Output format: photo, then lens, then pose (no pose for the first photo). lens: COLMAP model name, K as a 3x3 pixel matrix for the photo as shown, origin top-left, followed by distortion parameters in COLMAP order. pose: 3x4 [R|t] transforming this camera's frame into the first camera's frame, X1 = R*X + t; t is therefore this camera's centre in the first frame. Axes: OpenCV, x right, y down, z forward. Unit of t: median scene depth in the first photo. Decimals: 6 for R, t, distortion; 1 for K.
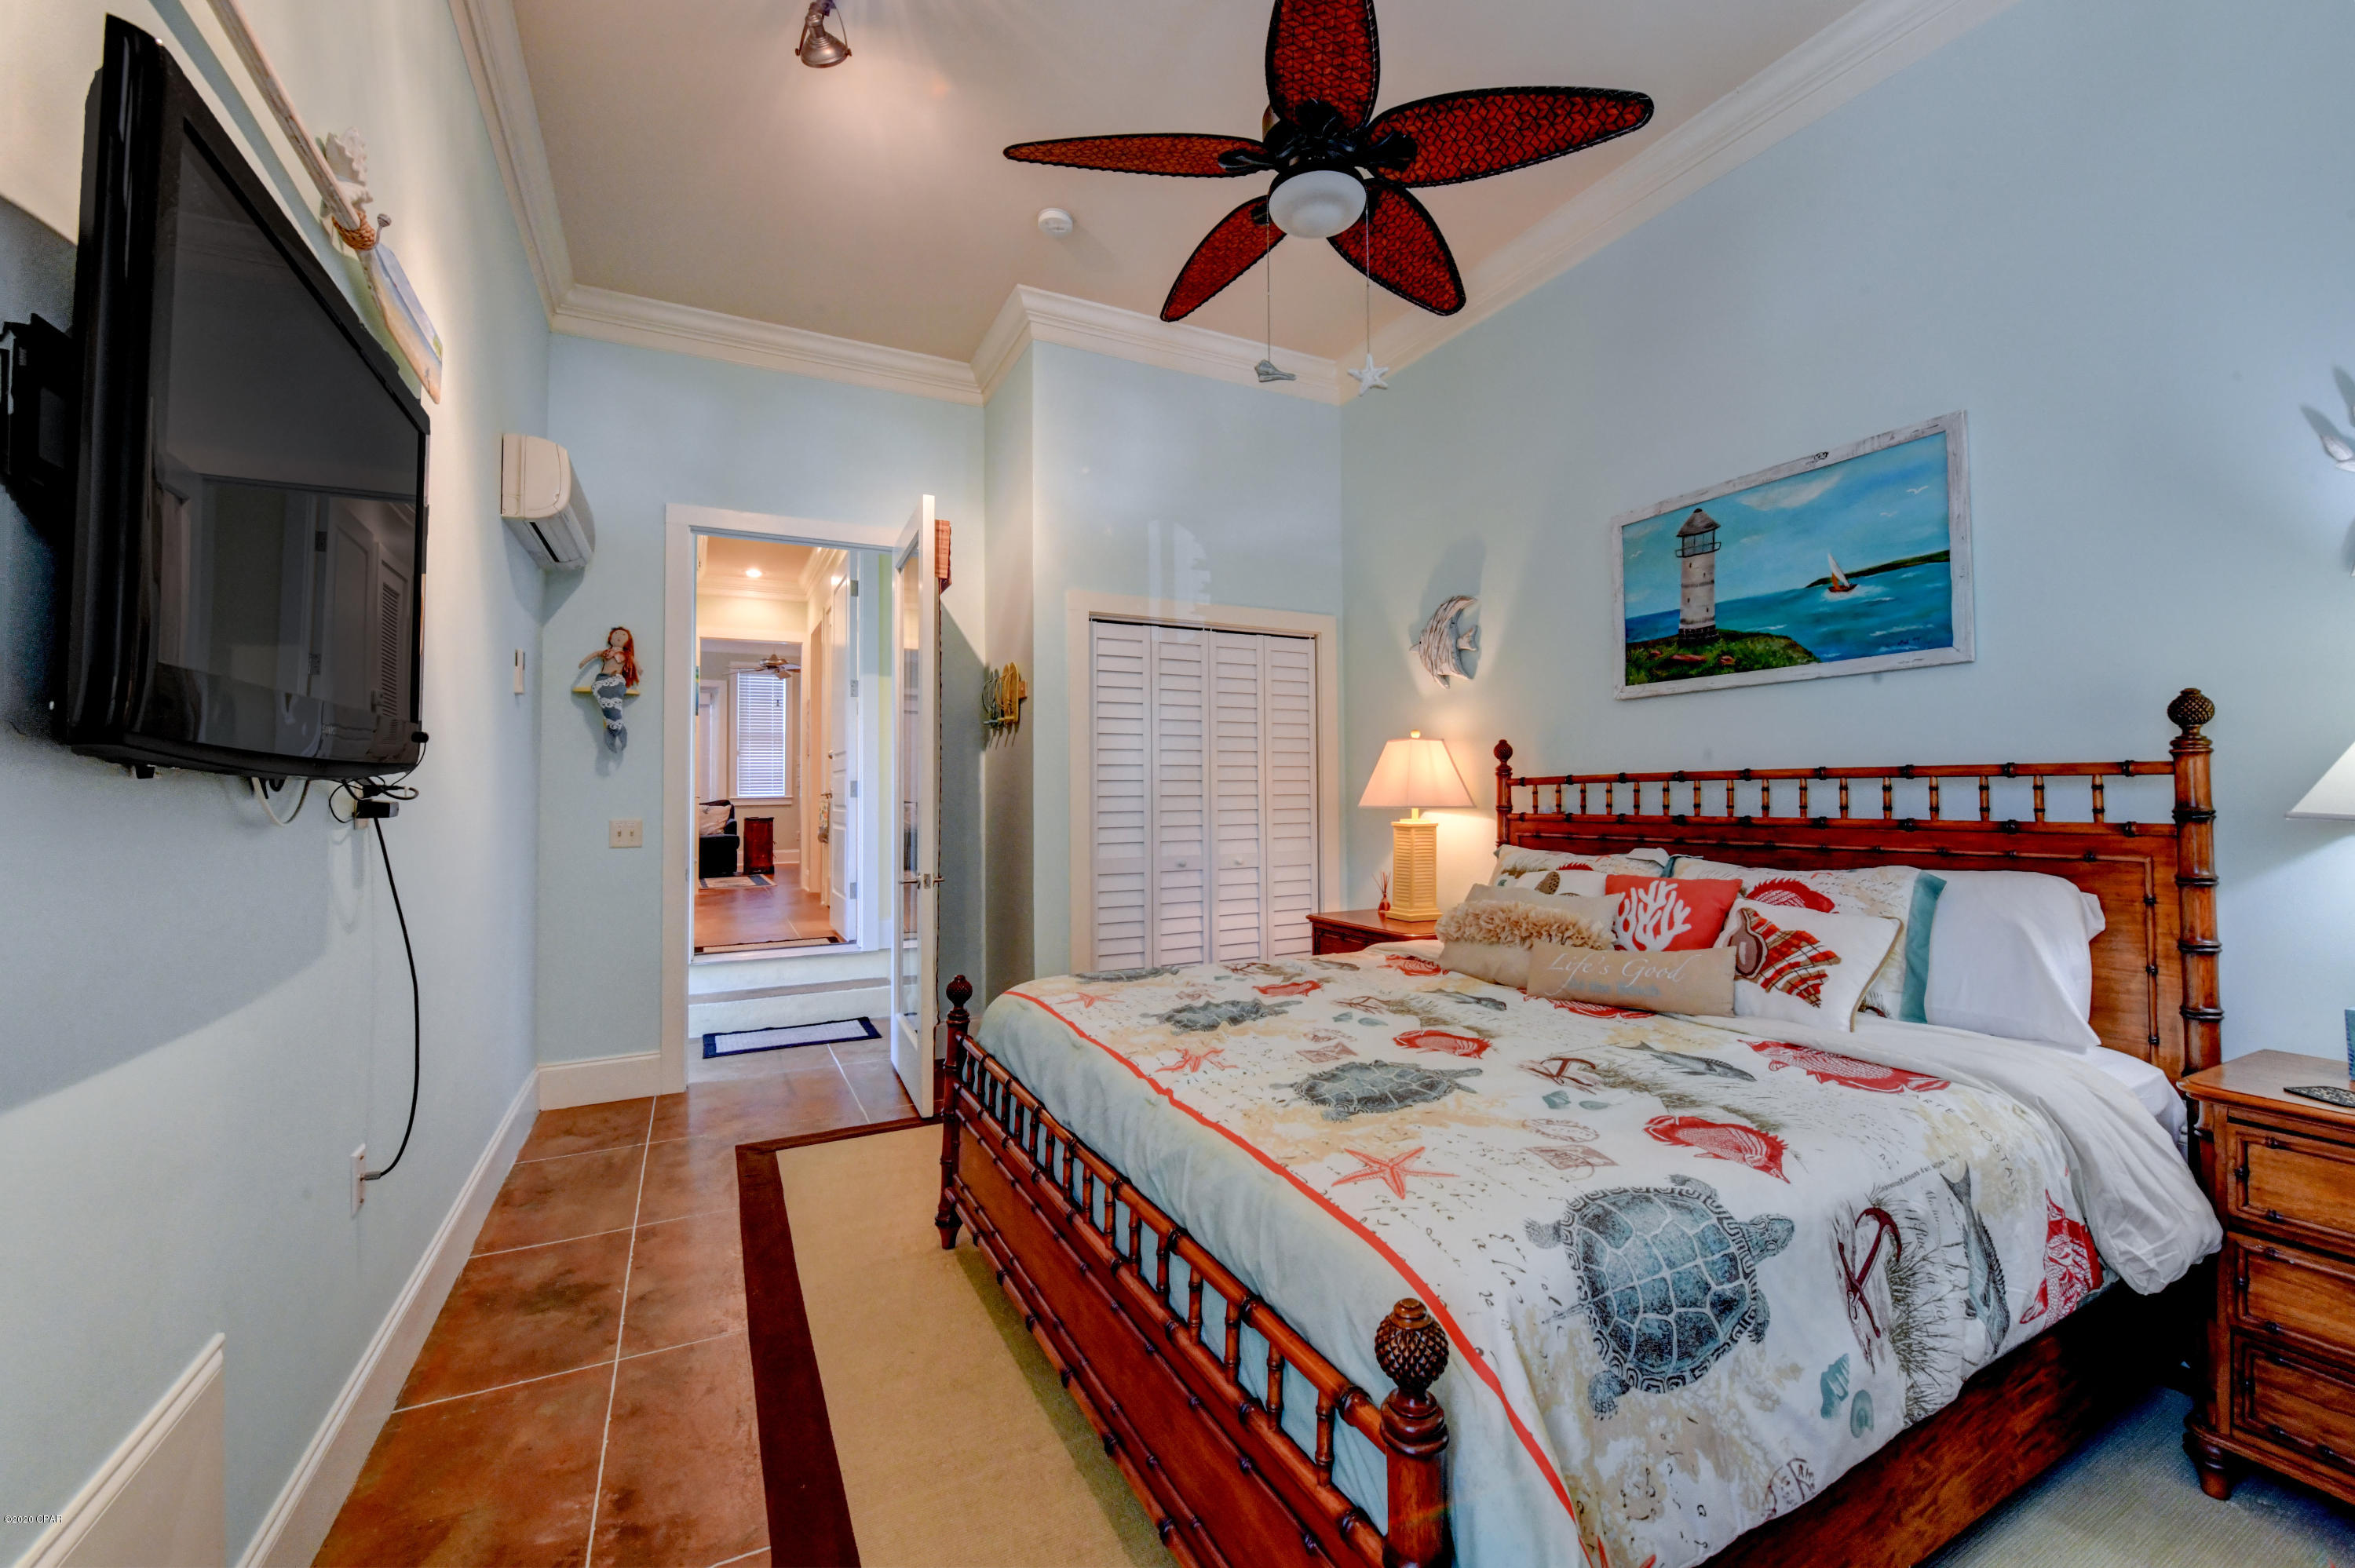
lens RADIAL K [[972.5, 0, 1190.0], [0, 972.5, 775.5], [0, 0, 1]] dist [-0.018434, -0.000330]
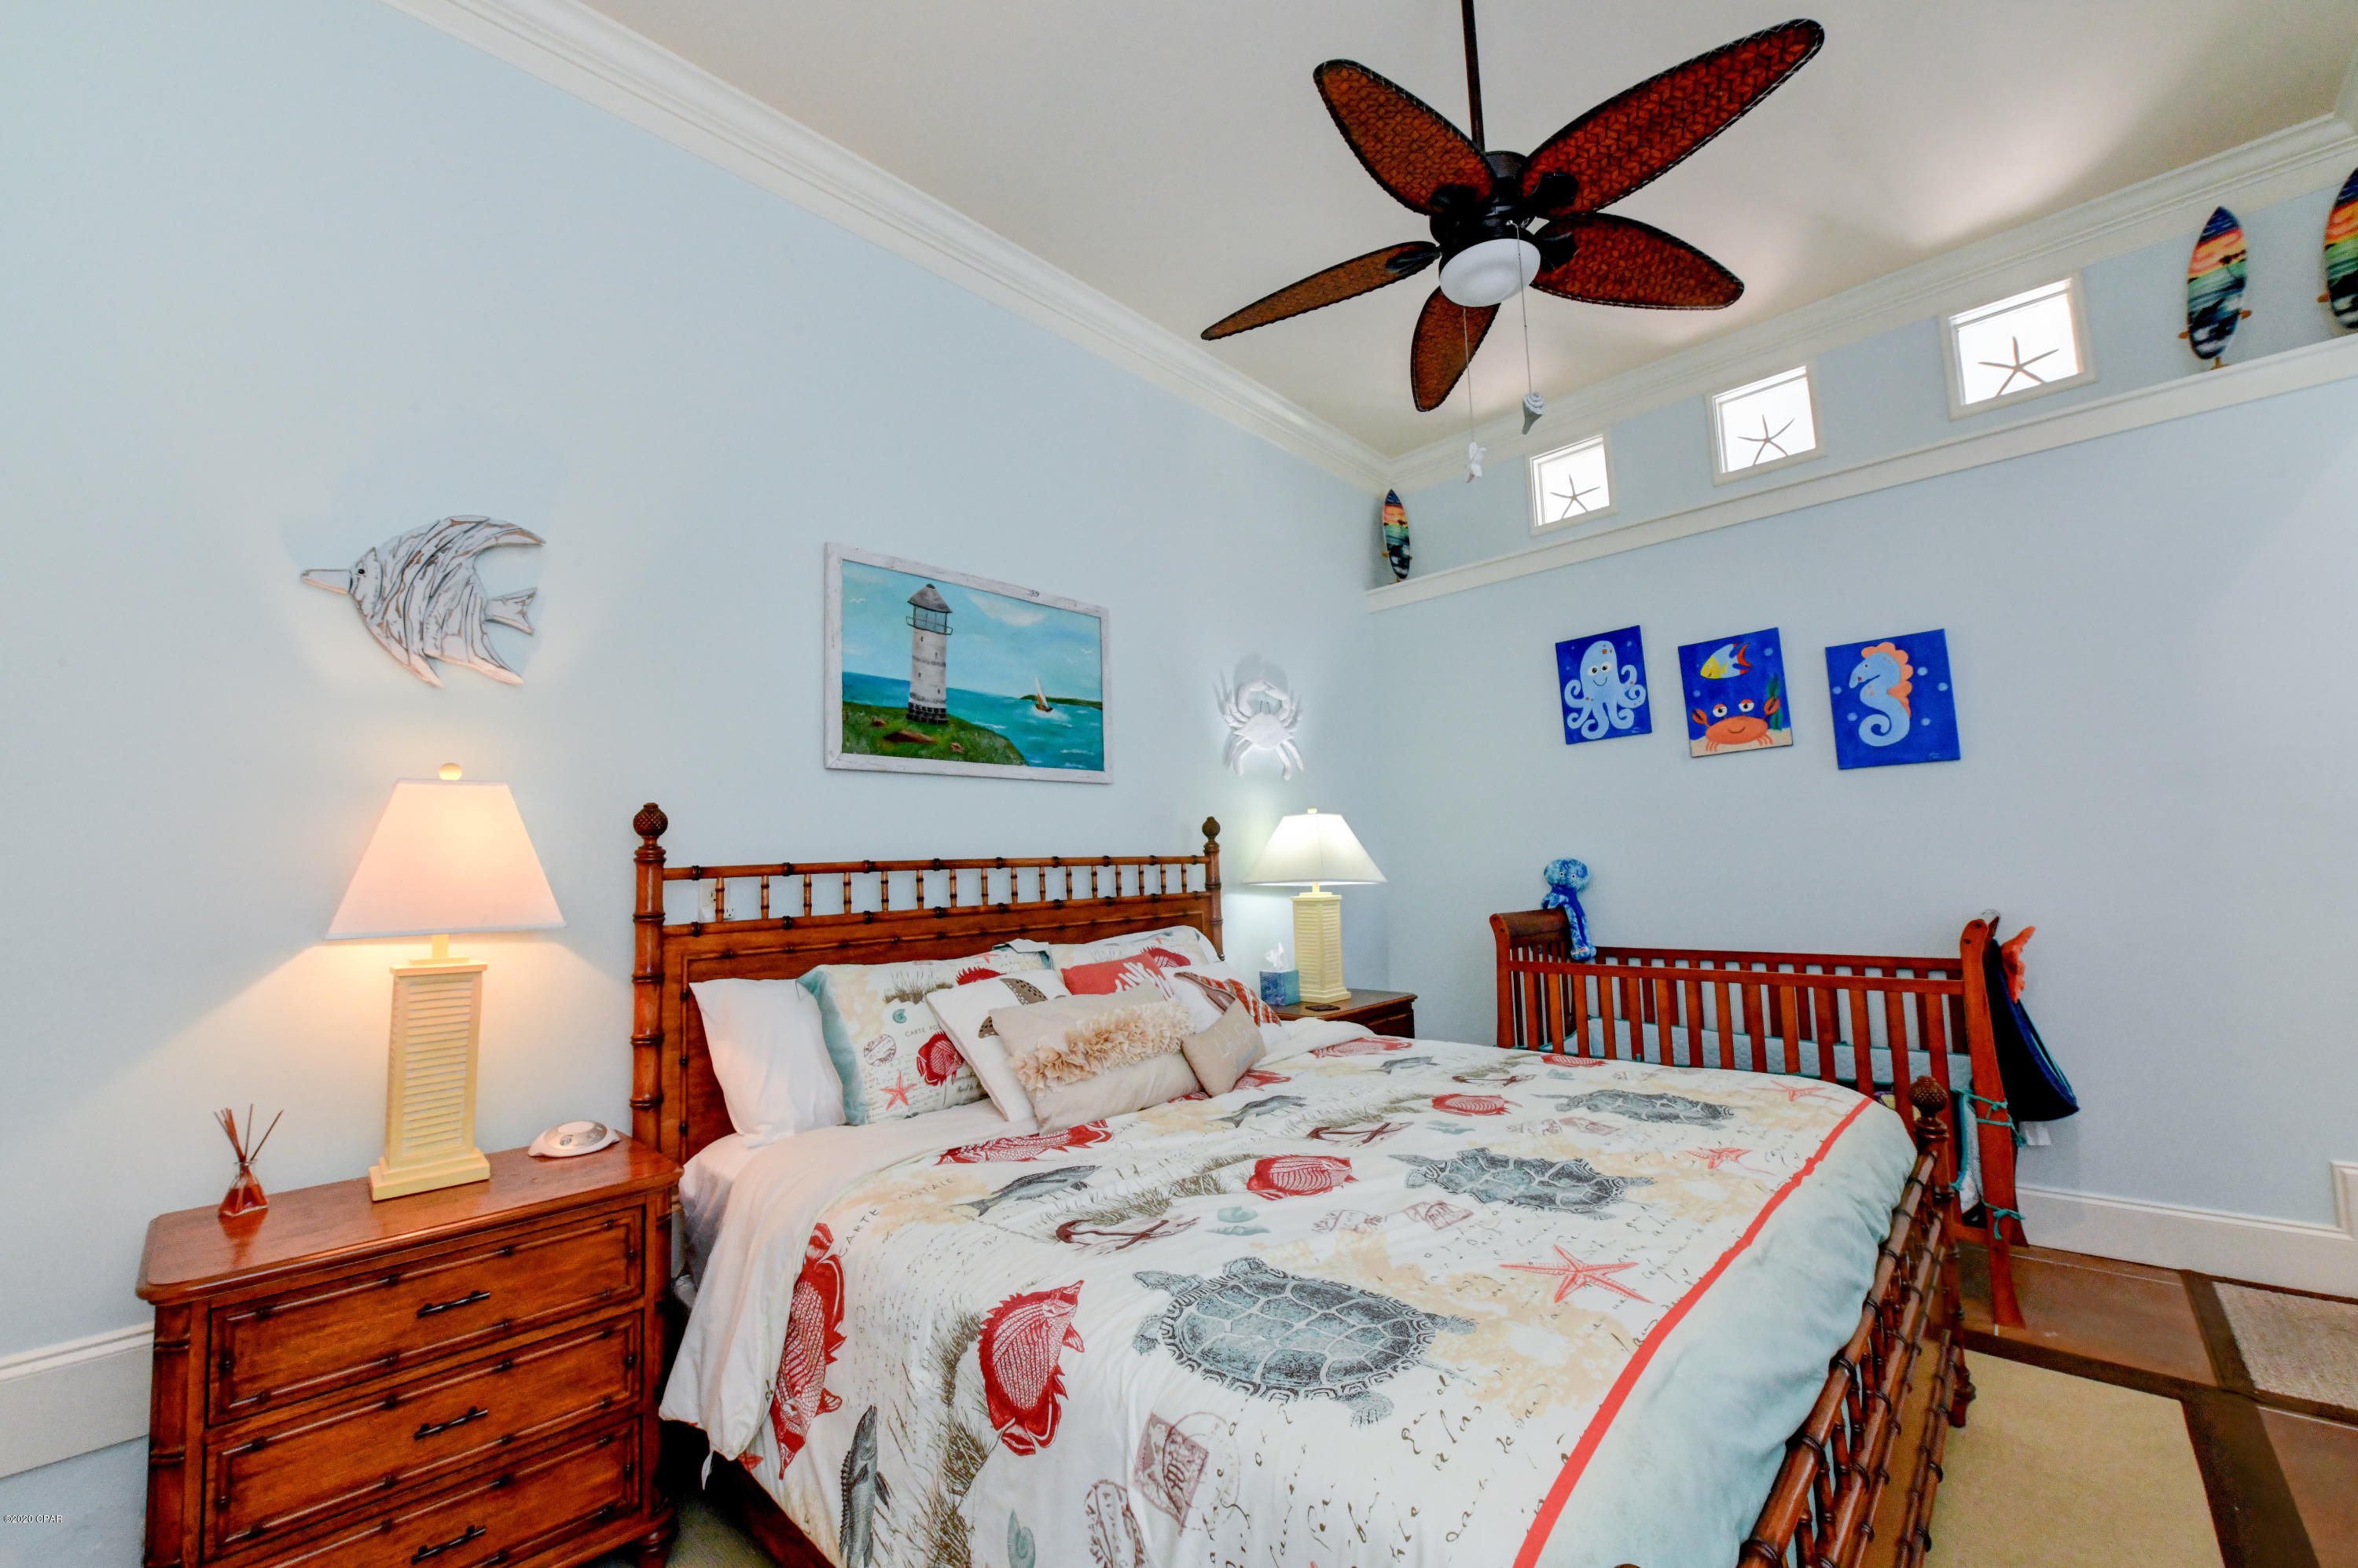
lens RADIAL K [[926.4, 0, 1186.9], [0, 926.4, 786.9], [0, 0, 1]] dist [0.001527, 0.000035]
pose [[-0.344957, 0.105756, 0.932642, -0.403214], [0.022960, 0.994286, -0.104253, 0.025048], [-0.938338, -0.014549, -0.345414, 1.097591]]
